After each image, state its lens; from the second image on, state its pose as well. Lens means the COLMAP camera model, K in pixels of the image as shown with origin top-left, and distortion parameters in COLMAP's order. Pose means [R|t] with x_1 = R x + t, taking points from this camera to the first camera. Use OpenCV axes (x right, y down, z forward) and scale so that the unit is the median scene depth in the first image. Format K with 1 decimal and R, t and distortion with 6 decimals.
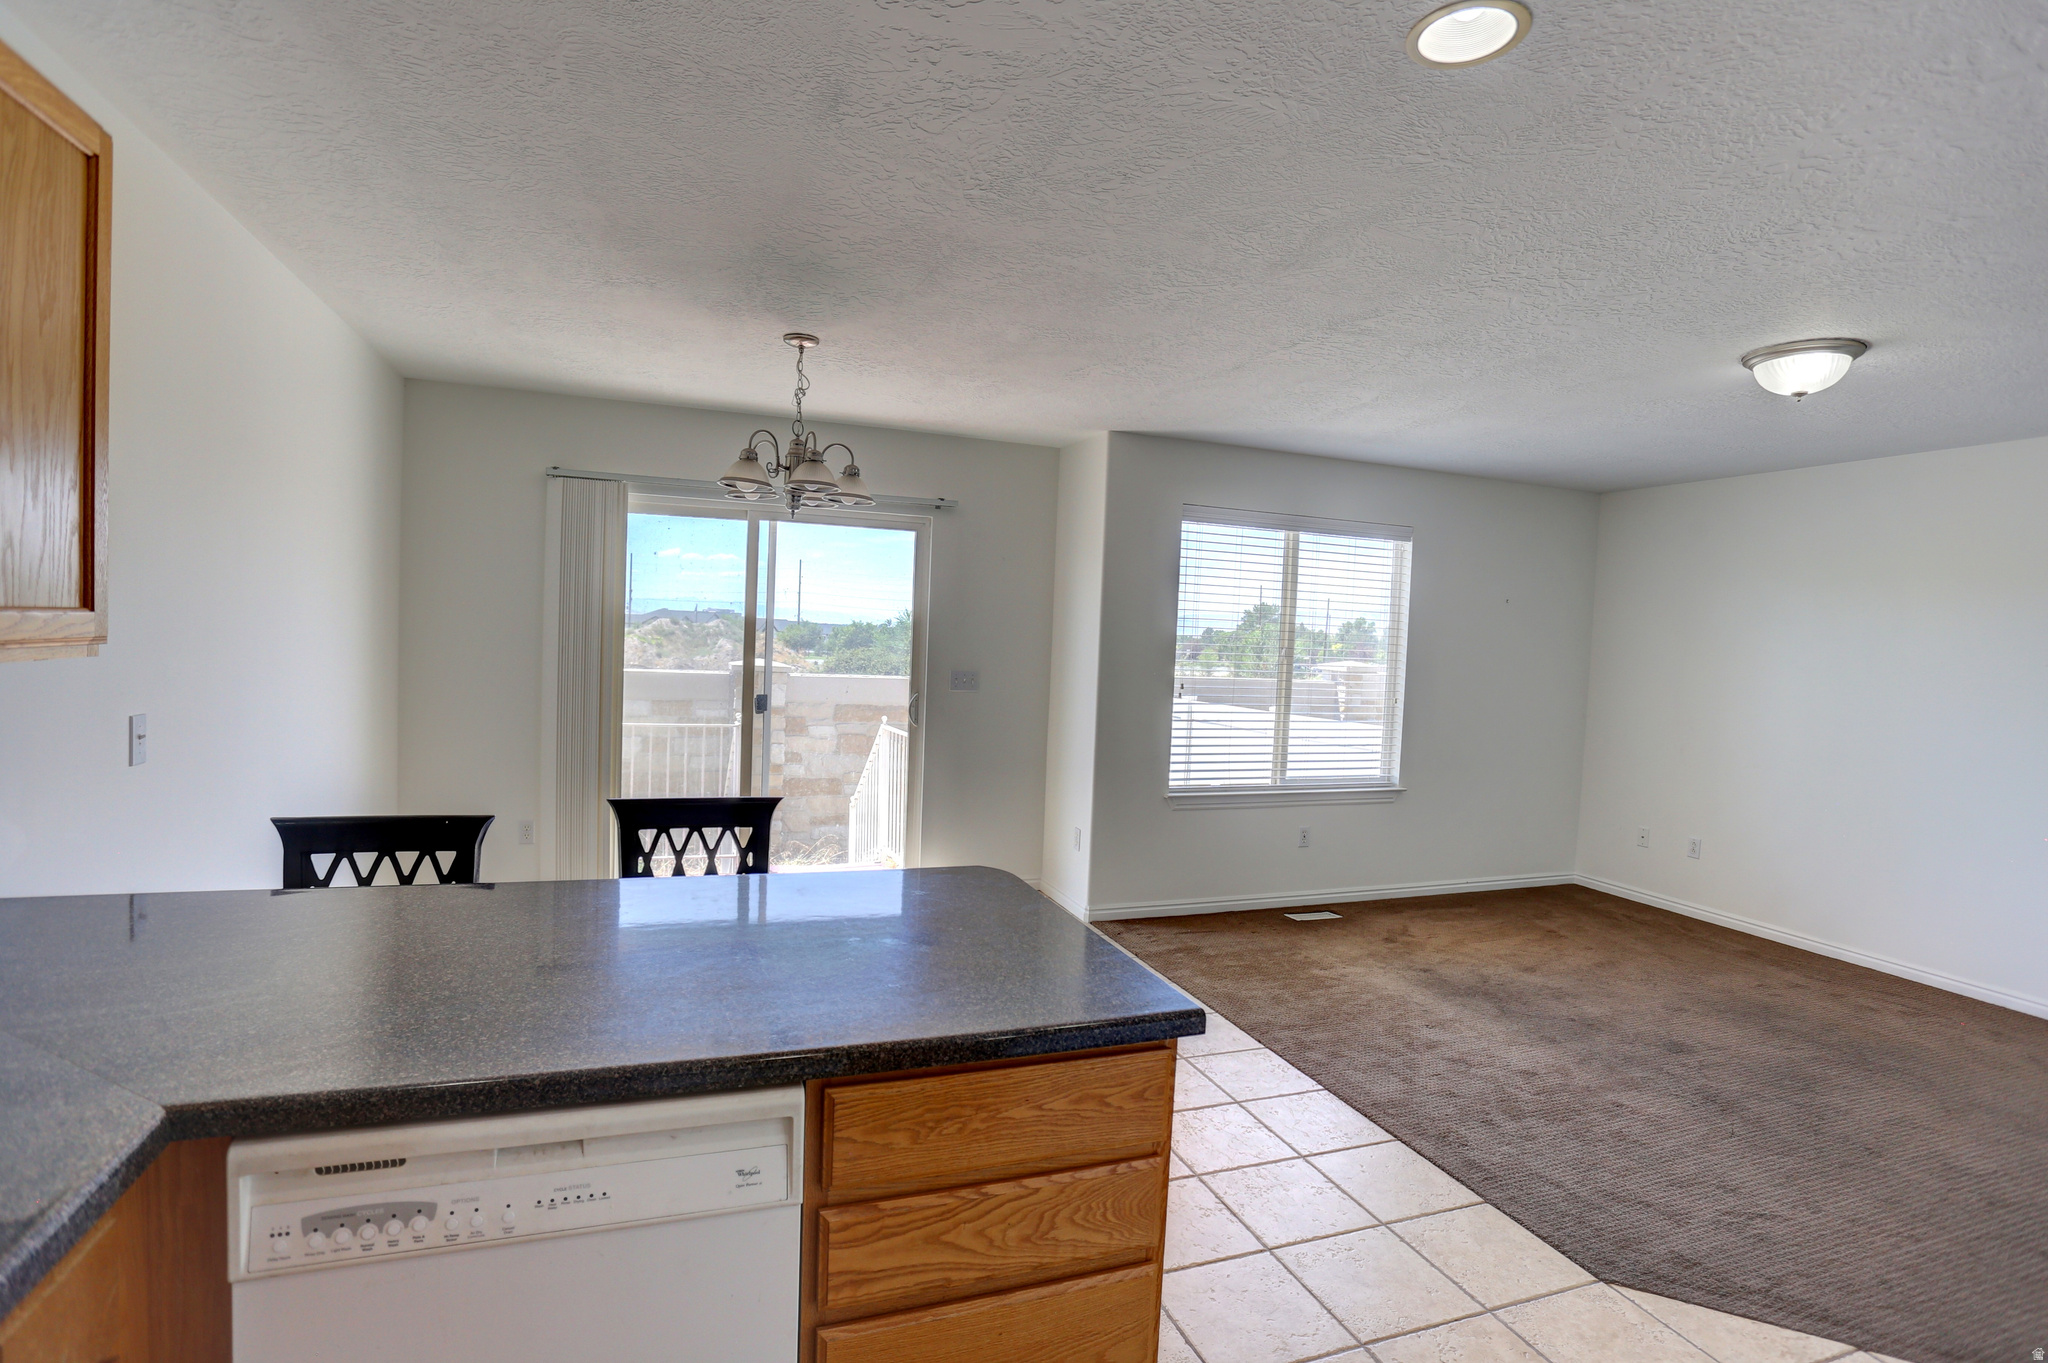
lens RADIAL K [[992.3, 0, 1021.7], [0, 992.3, 686.5], [0, 0, 1]] dist [-0.053104, 0.009675]
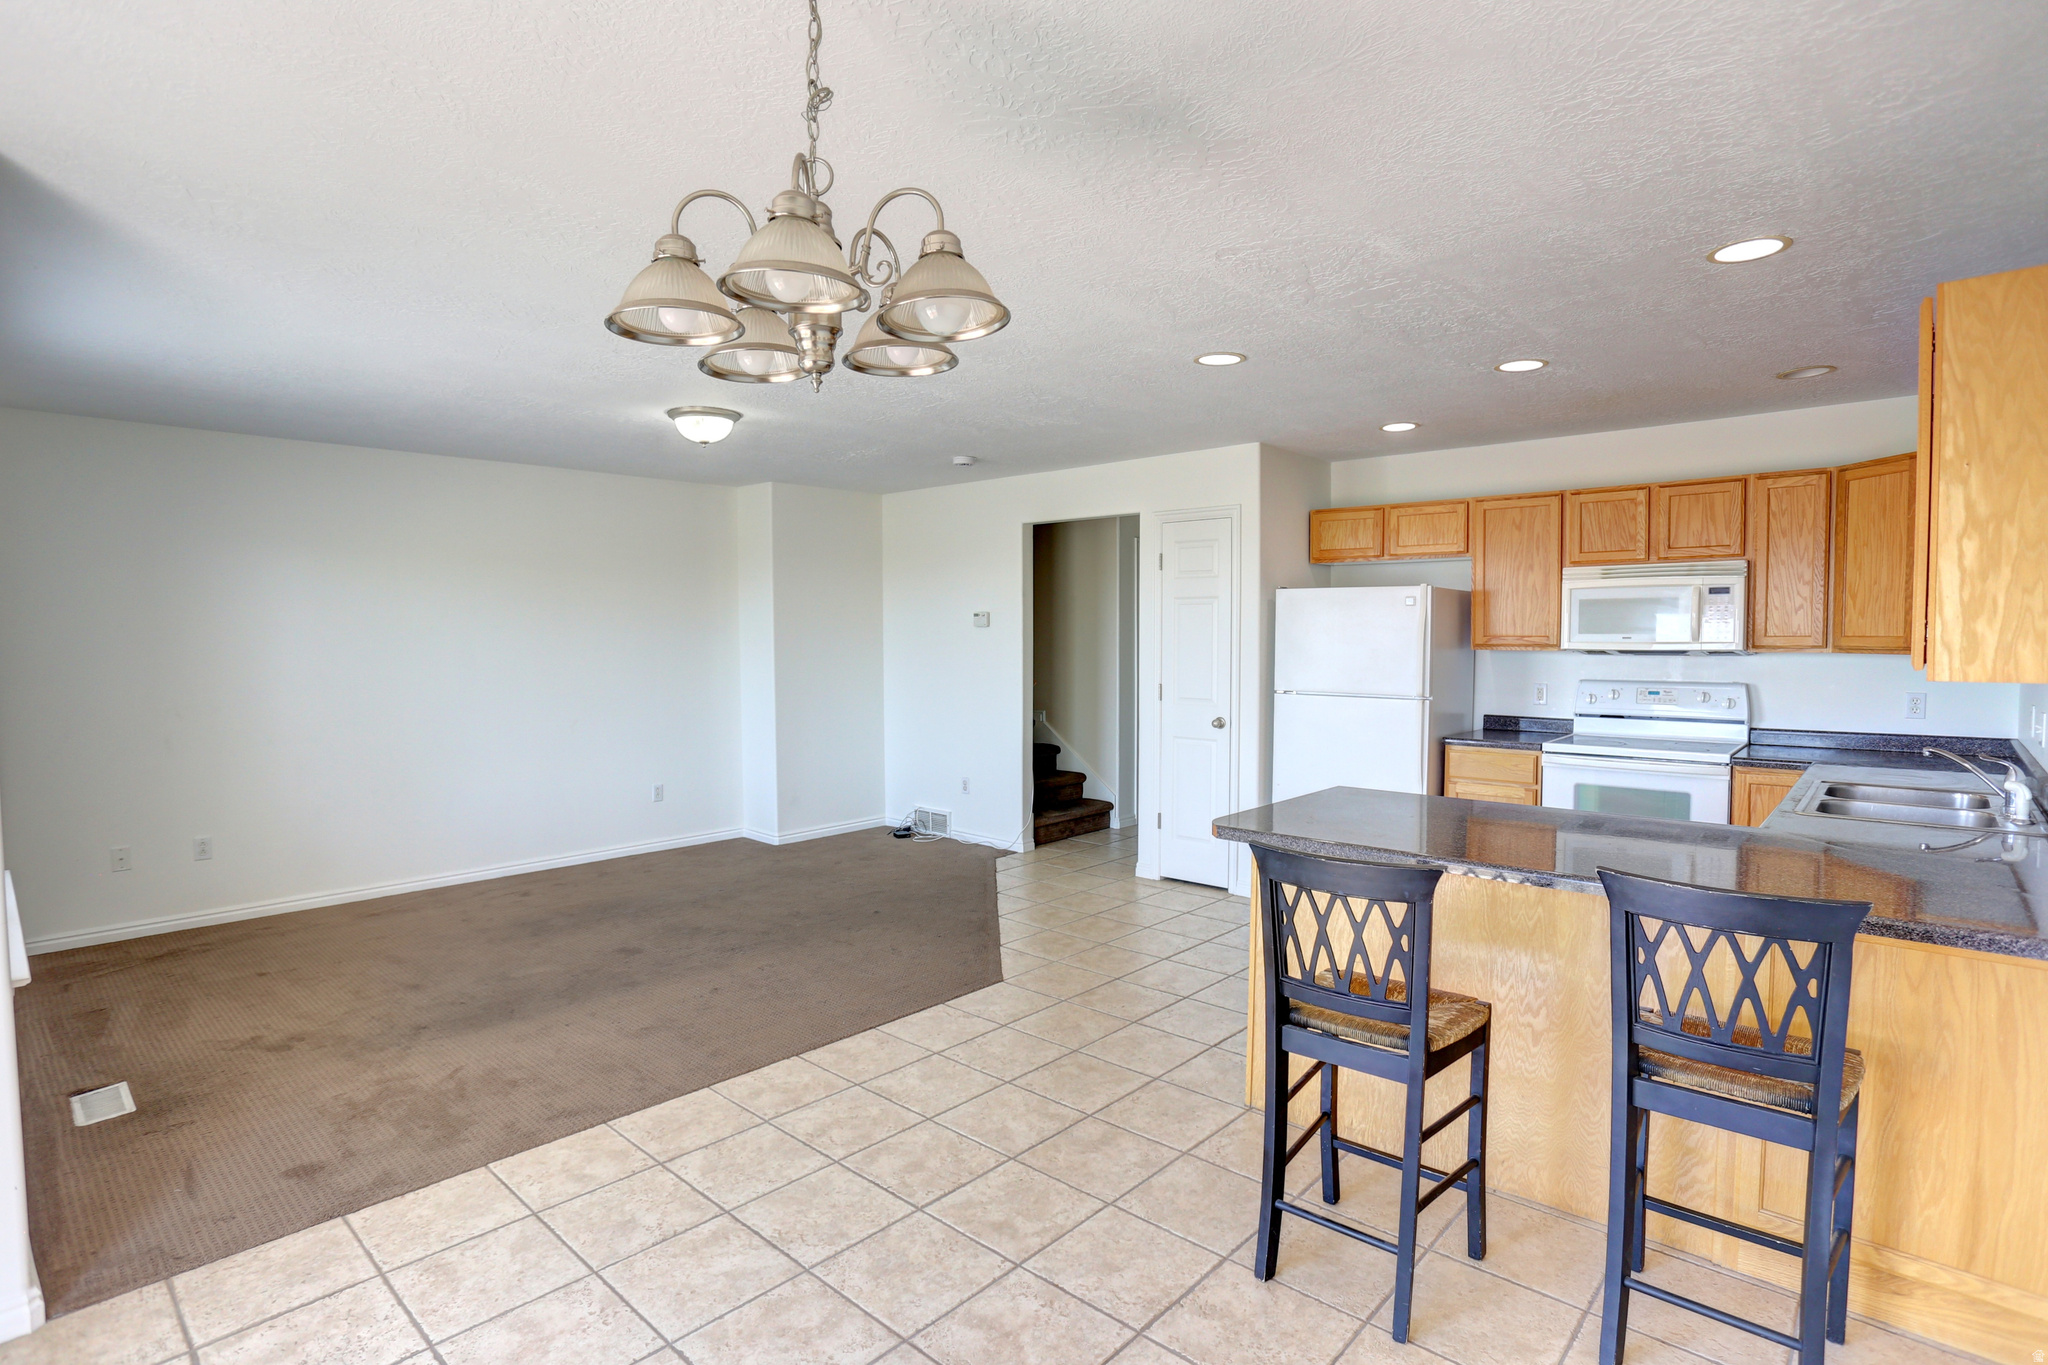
lens RADIAL K [[992.3, 0, 1011.0], [0, 992.3, 667.3], [0, 0, 1]] dist [-0.053104, 0.009675]
pose [[-0.451901, -0.069916, 0.889324, -0.479601], [0.032113, 0.995003, 0.094542, -0.068161], [-0.891490, 0.071283, -0.447398, 0.836658]]
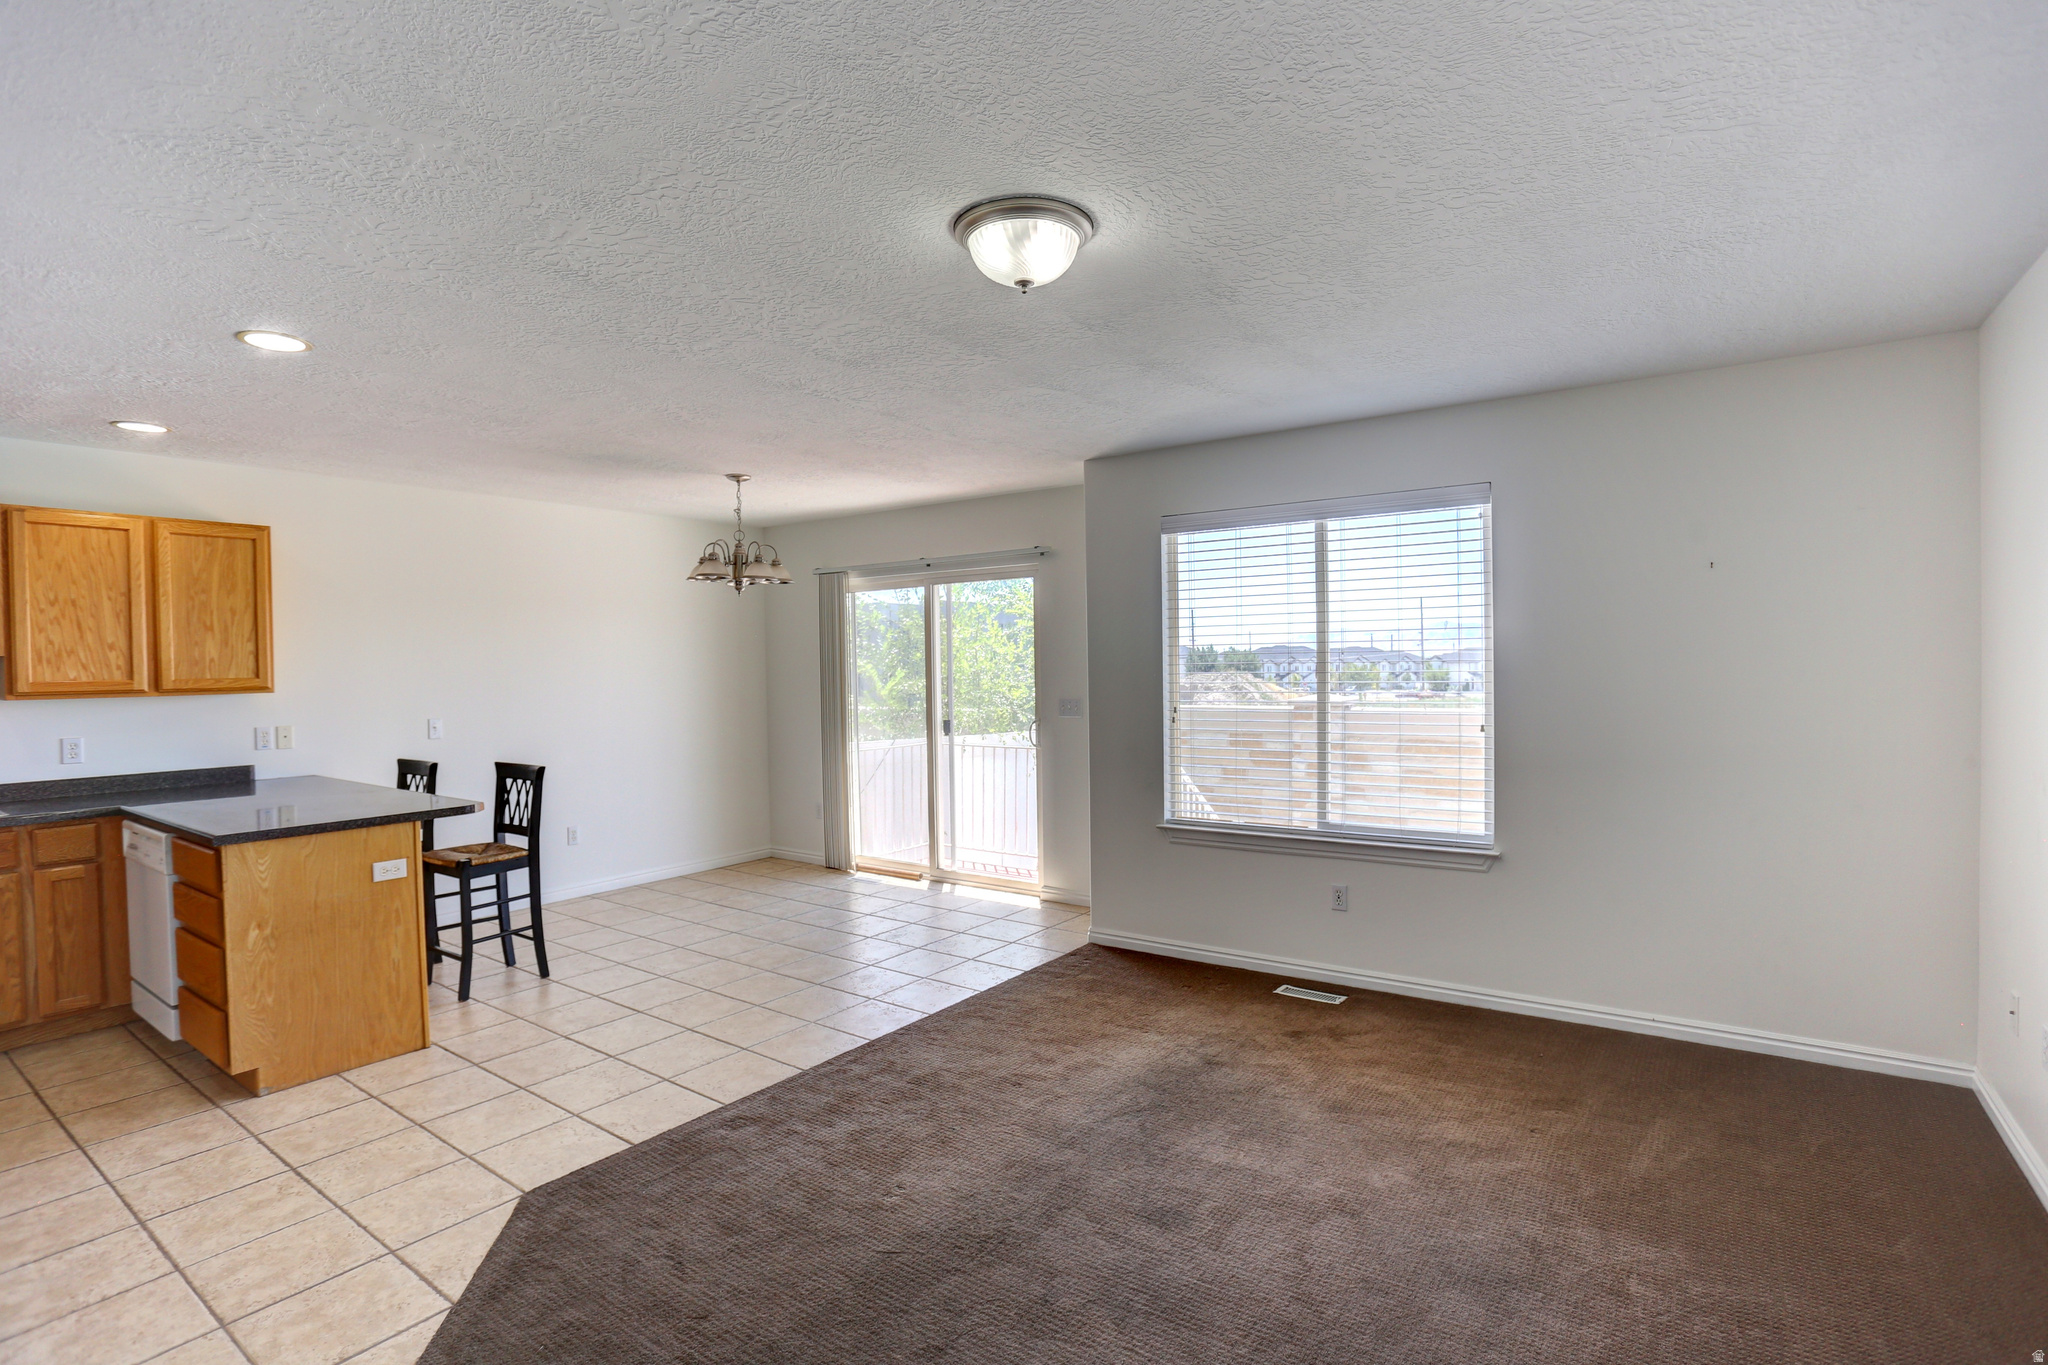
lens RADIAL K [[992.3, 0, 1017.5], [0, 992.3, 690.0], [0, 0, 1]] dist [-0.053104, 0.009675]
pose [[0.558969, -0.025282, -0.828803, 0.922980], [-0.006093, 0.999383, -0.034594, 0.015395], [0.829166, 0.024387, 0.558470, 0.386968]]
